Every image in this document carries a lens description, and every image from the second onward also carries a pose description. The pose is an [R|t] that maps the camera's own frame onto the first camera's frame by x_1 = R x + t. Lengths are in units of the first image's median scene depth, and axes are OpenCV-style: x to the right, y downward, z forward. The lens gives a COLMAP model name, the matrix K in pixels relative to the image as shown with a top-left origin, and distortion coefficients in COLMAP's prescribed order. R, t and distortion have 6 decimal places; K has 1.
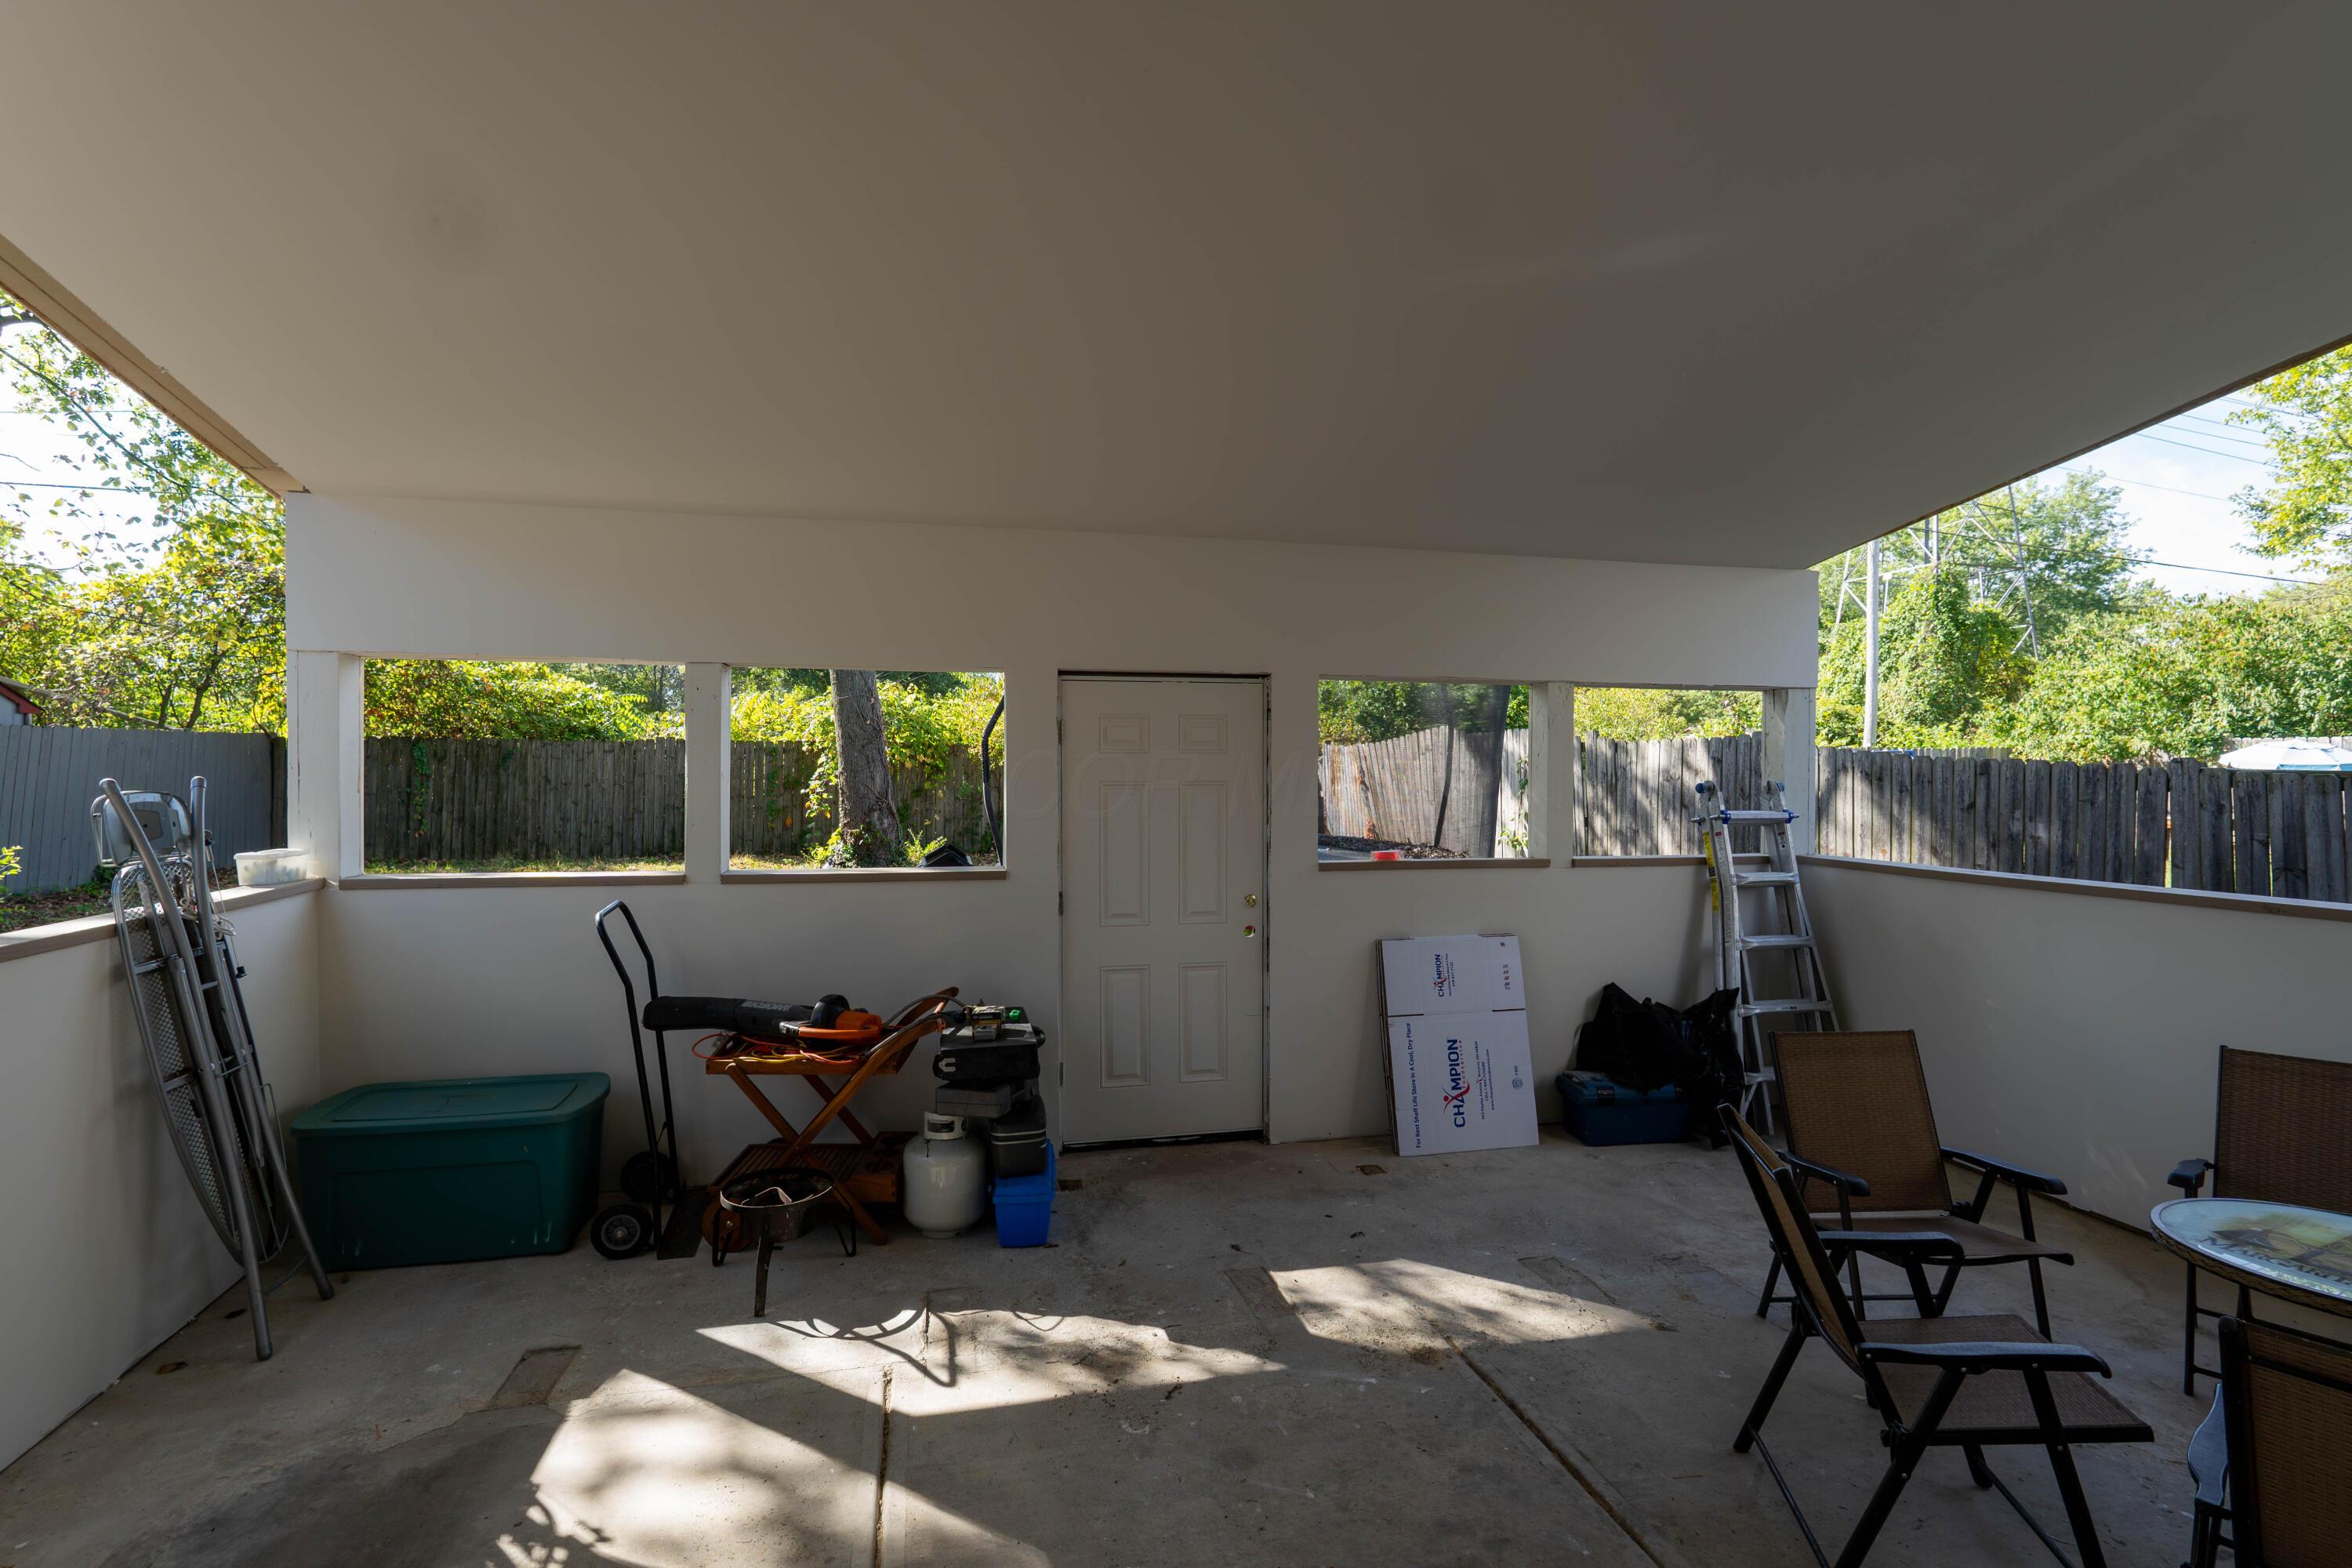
lens RADIAL K [[1082.3, 0, 1177.4], [0, 1082.3, 778.1], [0, 0, 1]] dist [-0.009081, 0.001391]
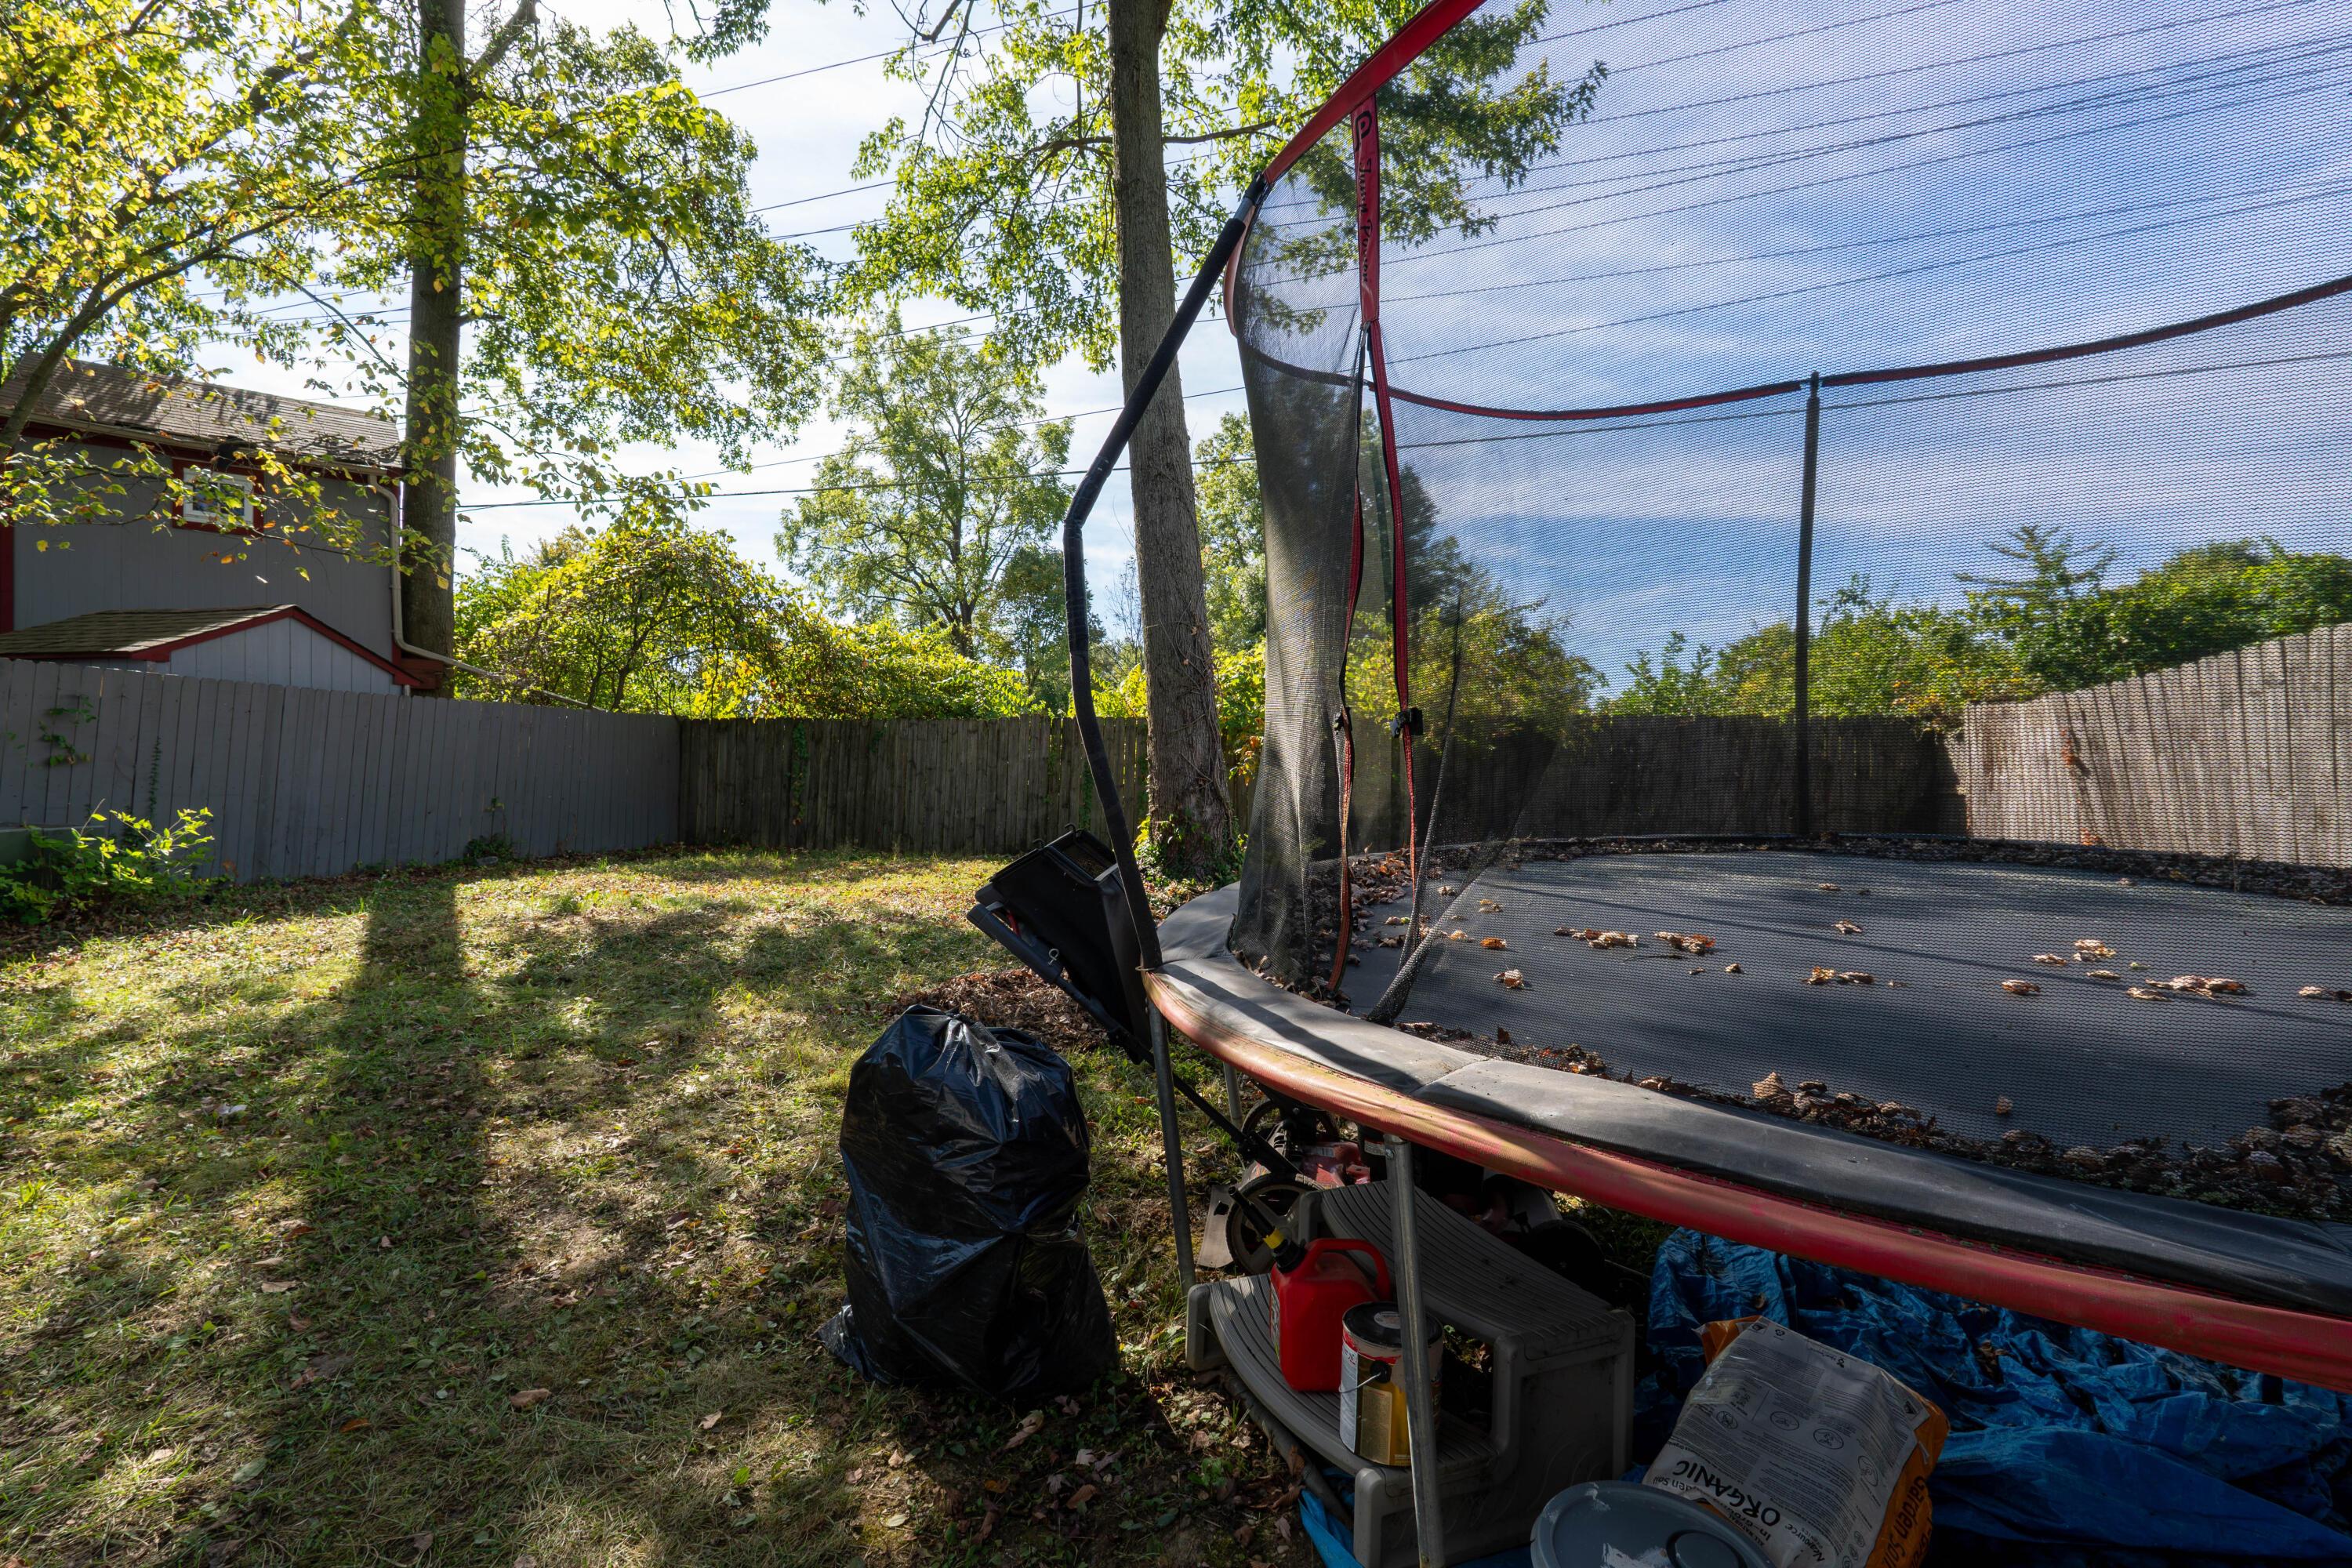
lens RADIAL K [[1082.3, 0, 1172.0], [0, 1082.3, 782.6], [0, 0, 1]] dist [-0.009081, 0.001391]
pose [[0.899335, 0.006080, -0.437218, 0.000369], [-0.008955, 0.999950, -0.004516, 0.021518], [0.437169, 0.007976, 0.899344, 0.318565]]
